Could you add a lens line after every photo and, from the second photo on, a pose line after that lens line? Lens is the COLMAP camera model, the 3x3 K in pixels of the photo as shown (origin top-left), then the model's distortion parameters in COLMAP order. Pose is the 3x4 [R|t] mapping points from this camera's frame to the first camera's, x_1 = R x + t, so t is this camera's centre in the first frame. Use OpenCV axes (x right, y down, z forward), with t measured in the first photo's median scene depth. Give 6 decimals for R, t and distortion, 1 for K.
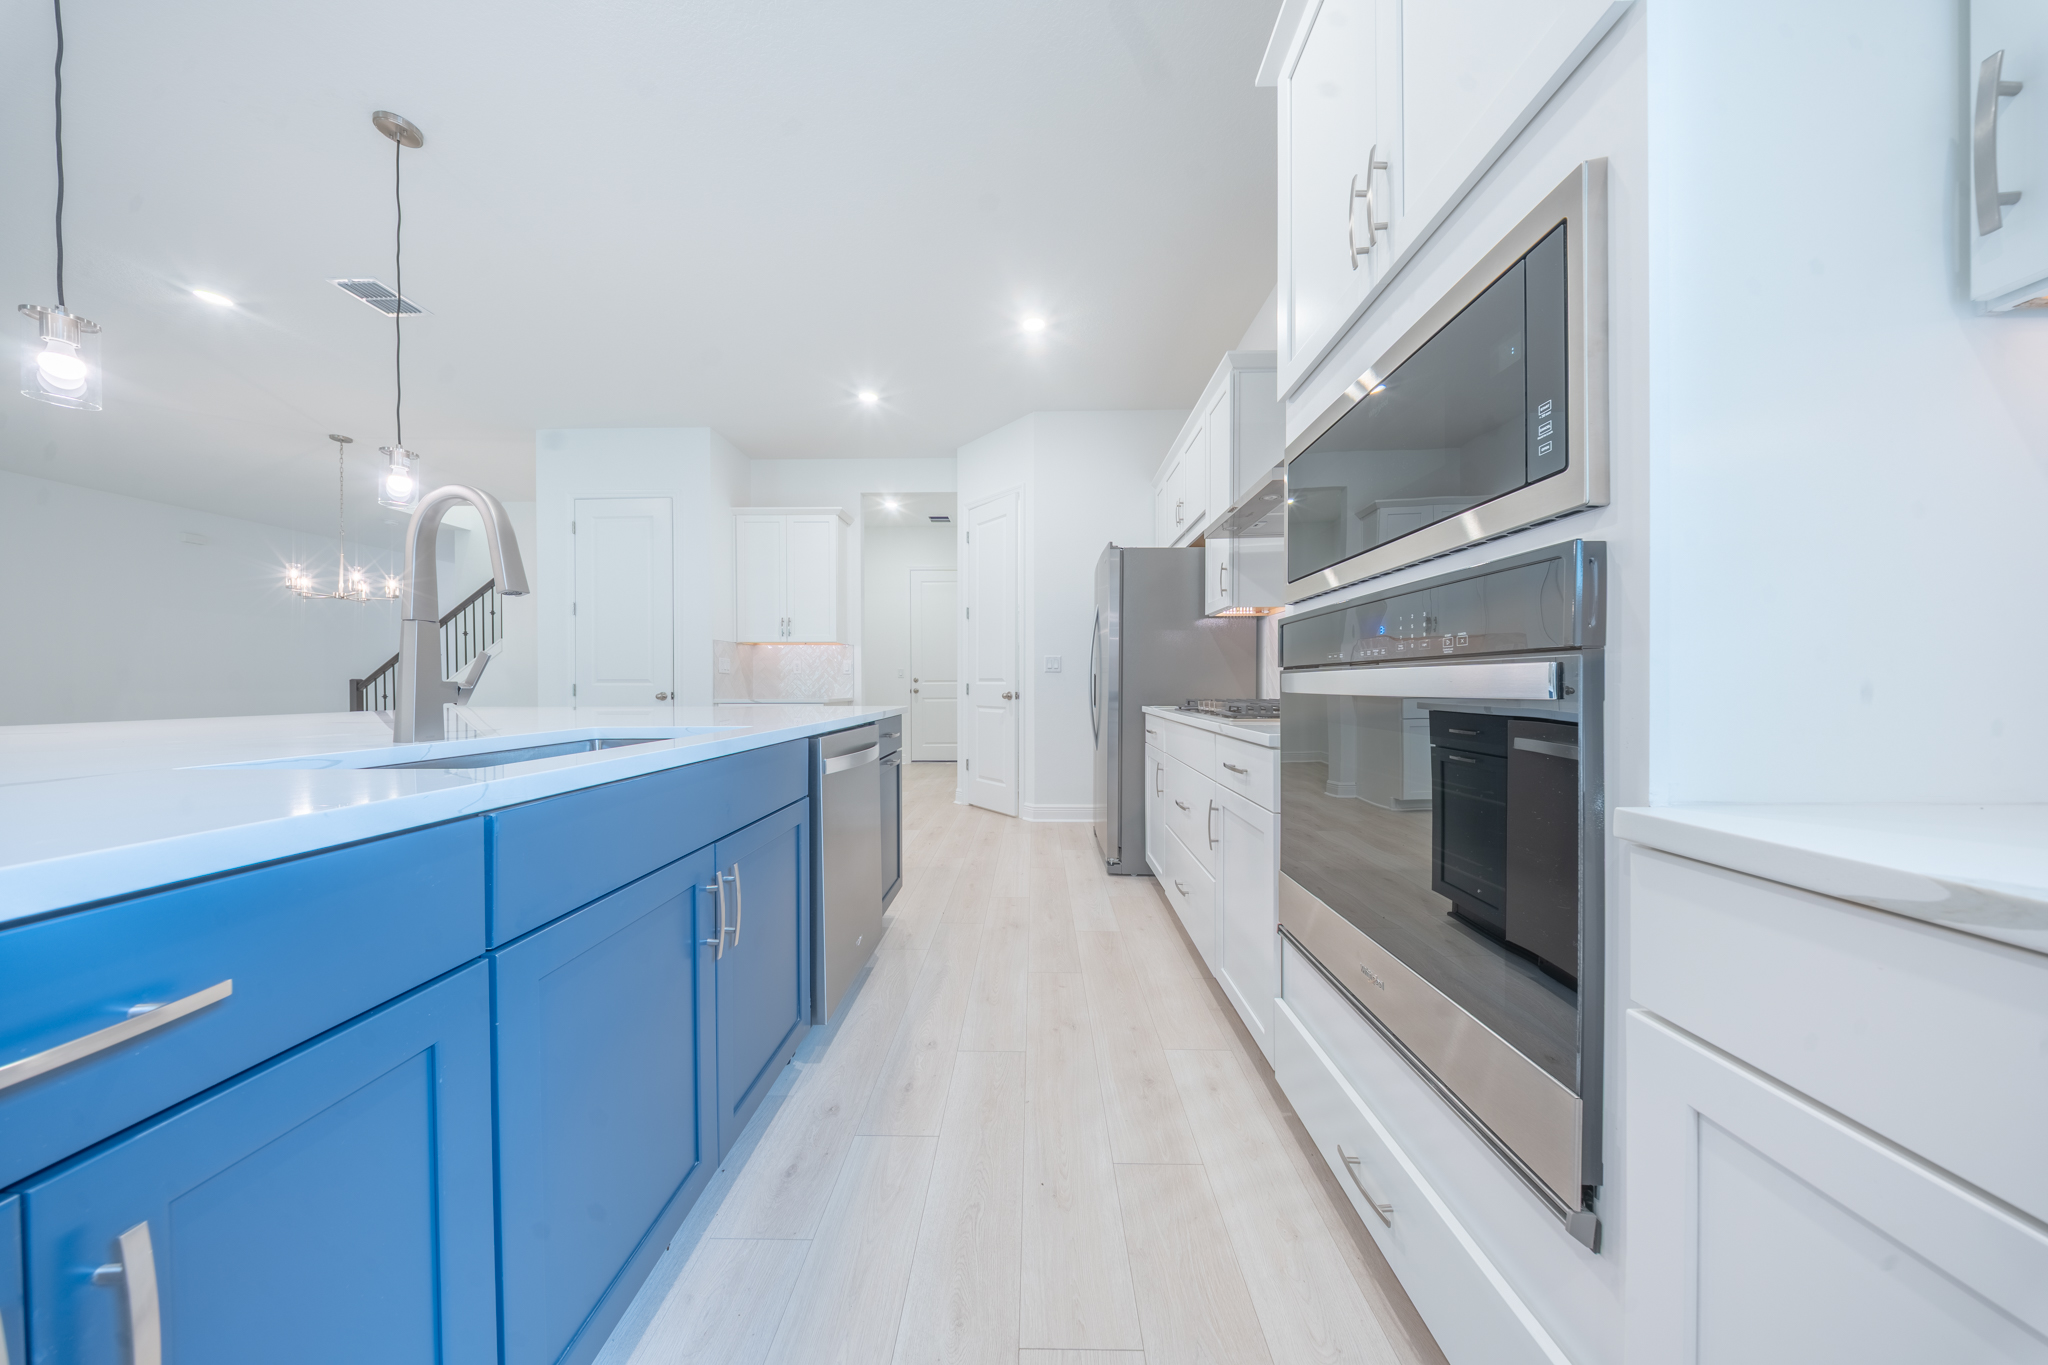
lens RADIAL K [[597.2, 0, 1027.8], [0, 597.2, 687.4], [0, 0, 1]] dist [0.000437, -0.000025]
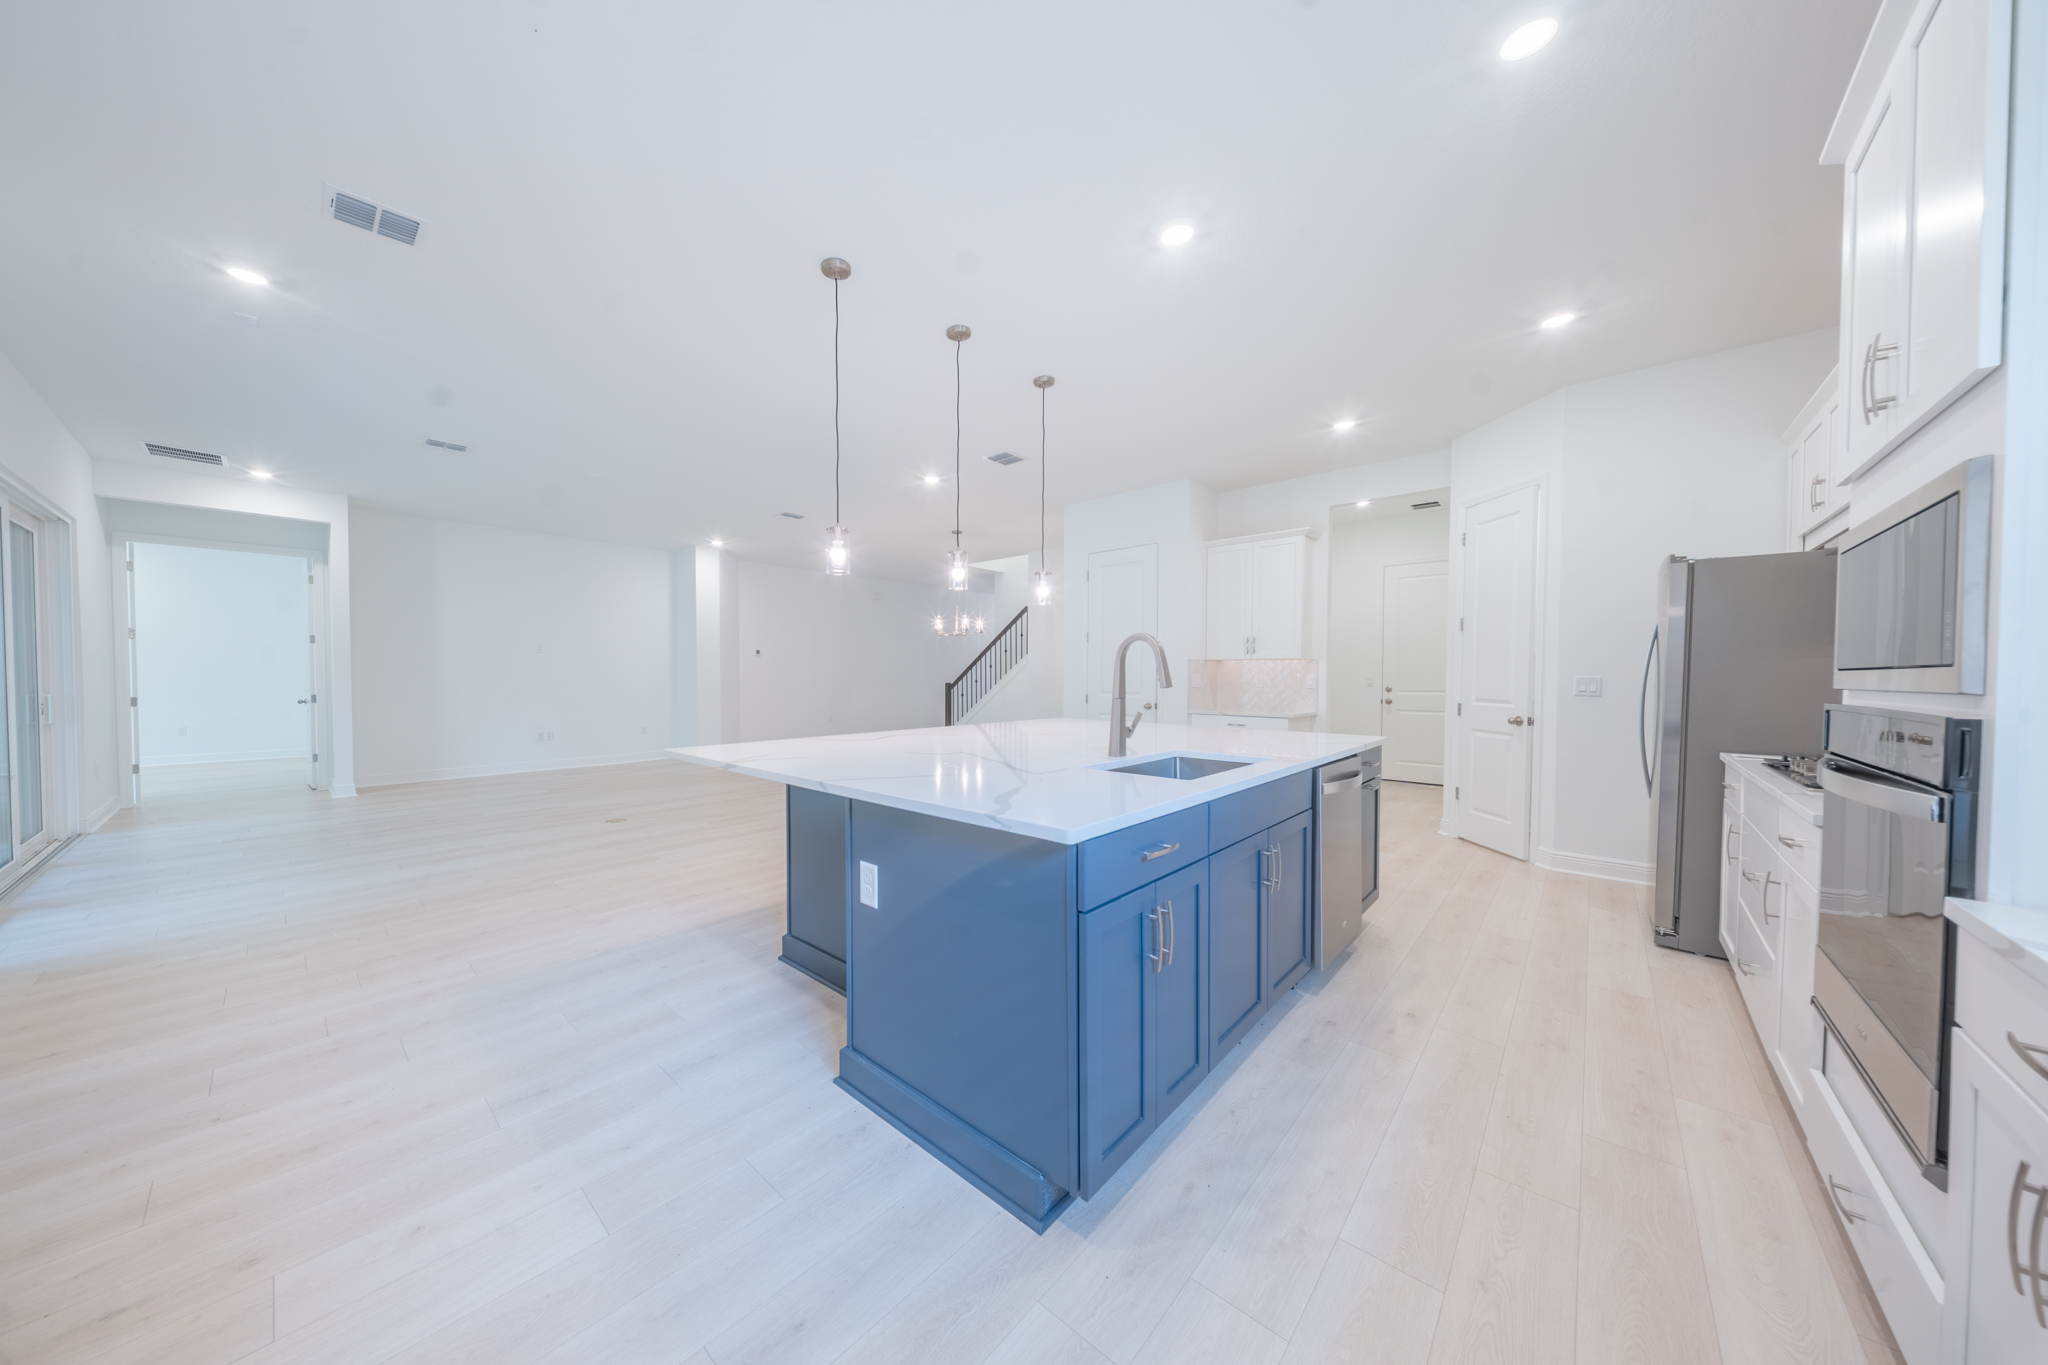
lens RADIAL K [[655.7, 0, 959.0], [0, 655.7, 690.6], [0, 0, 1]] dist [0.006279, -0.003929]
pose [[0.726714, 0.020630, -0.686630, 0.047930], [-0.007199, 0.999723, 0.022418, -0.066102], [0.686903, -0.011348, 0.726661, -0.368547]]
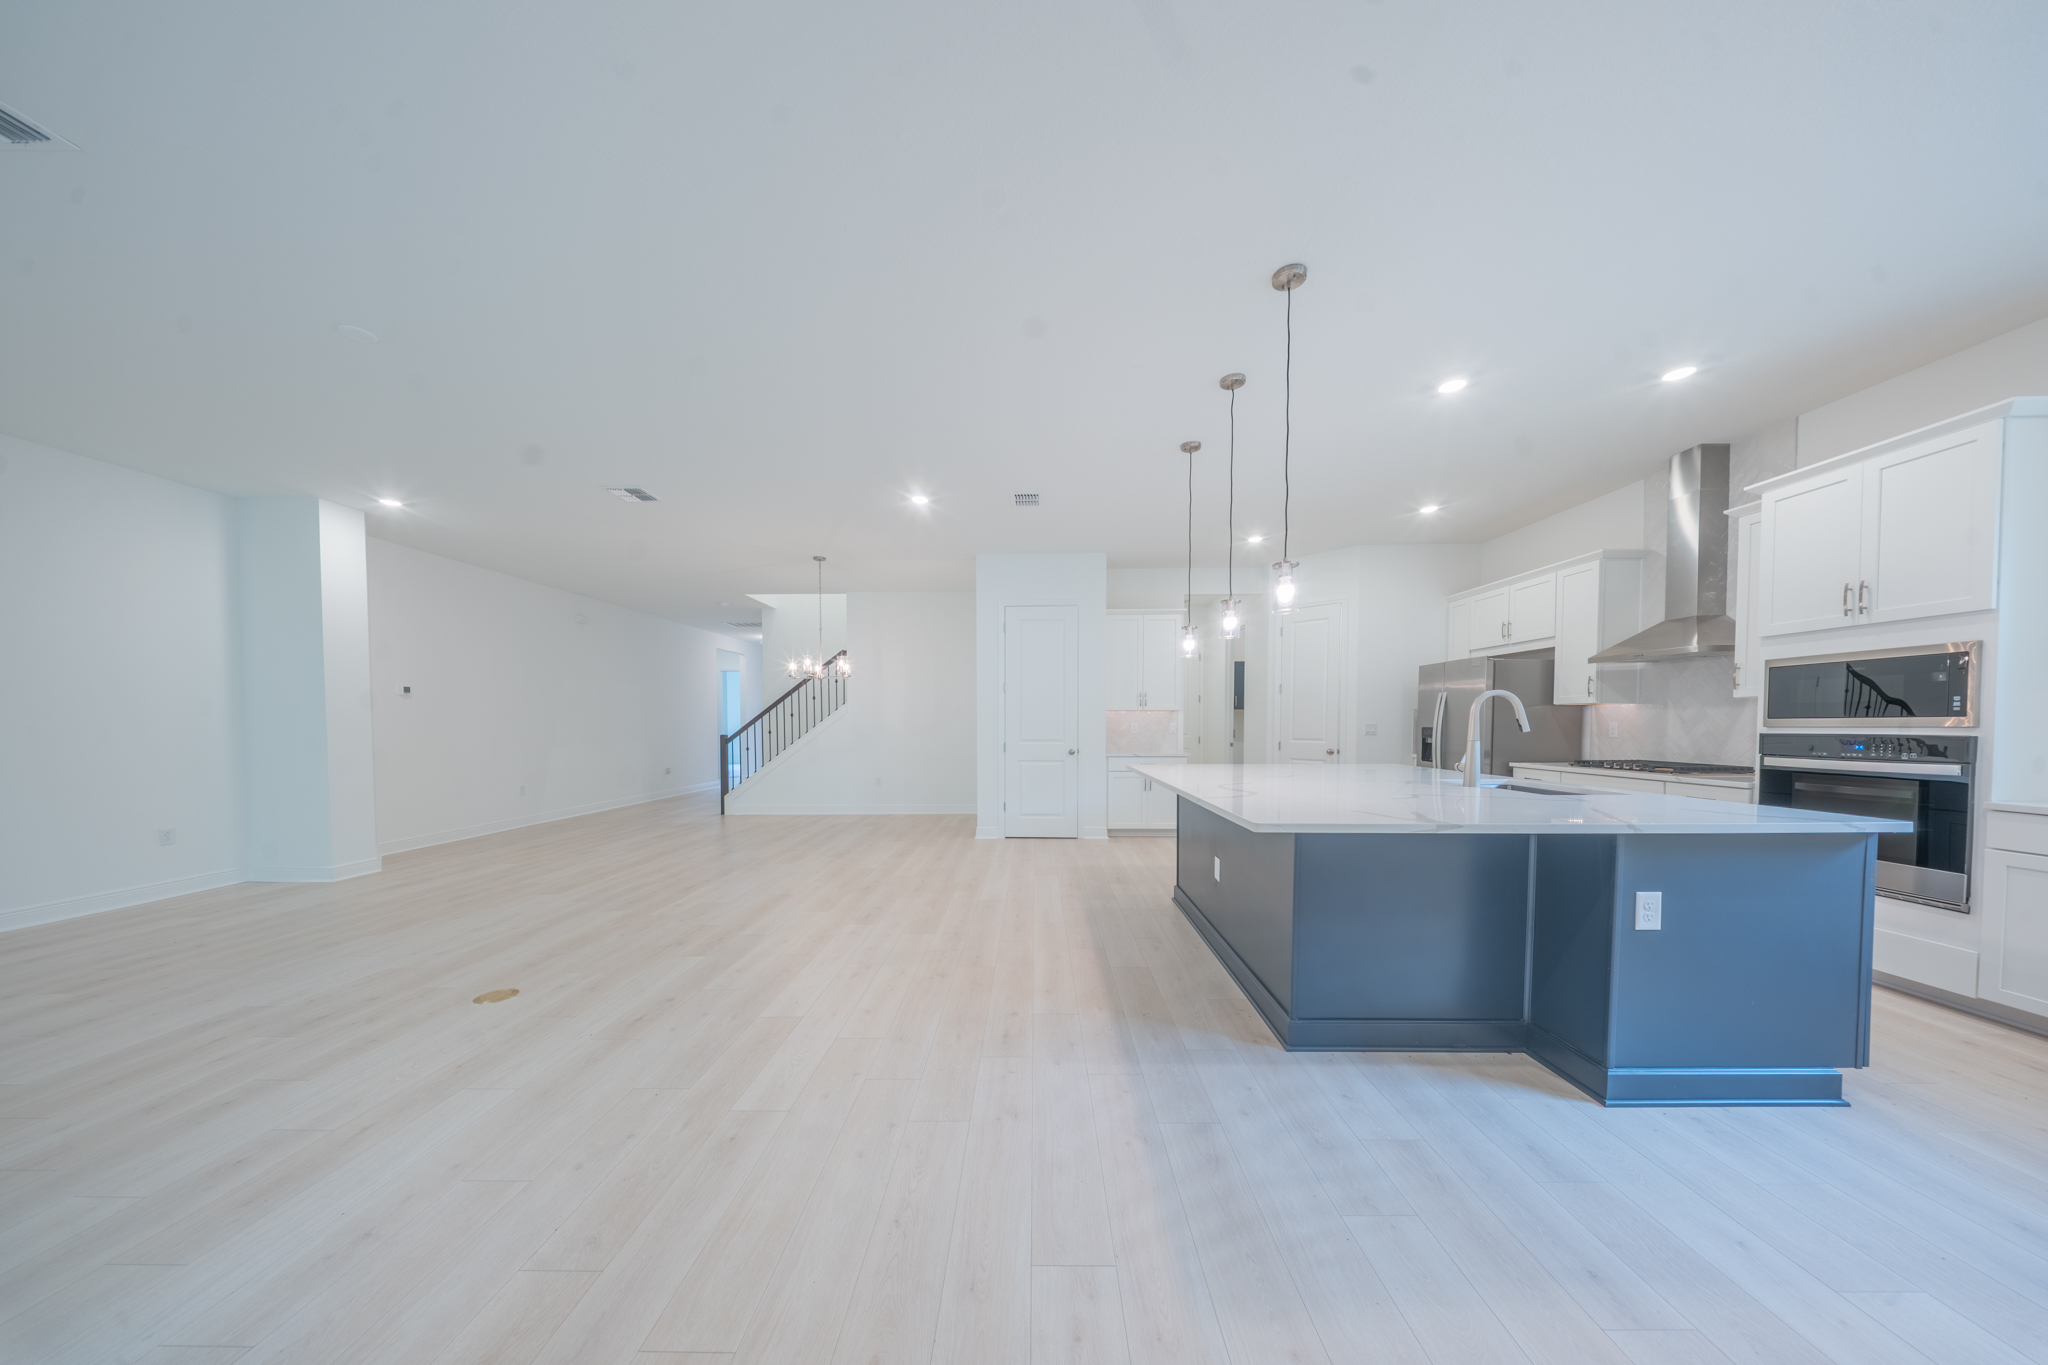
lens RADIAL K [[625.2, 0, 1024.8], [0, 625.2, 743.9], [0, 0, 1]] dist [-0.000528, -0.000024]
pose [[0.999995, -0.000503, 0.003060, -1.064861], [0.000422, 0.999649, 0.026495, -0.060578], [-0.003072, -0.026493, 0.999644, -0.619263]]
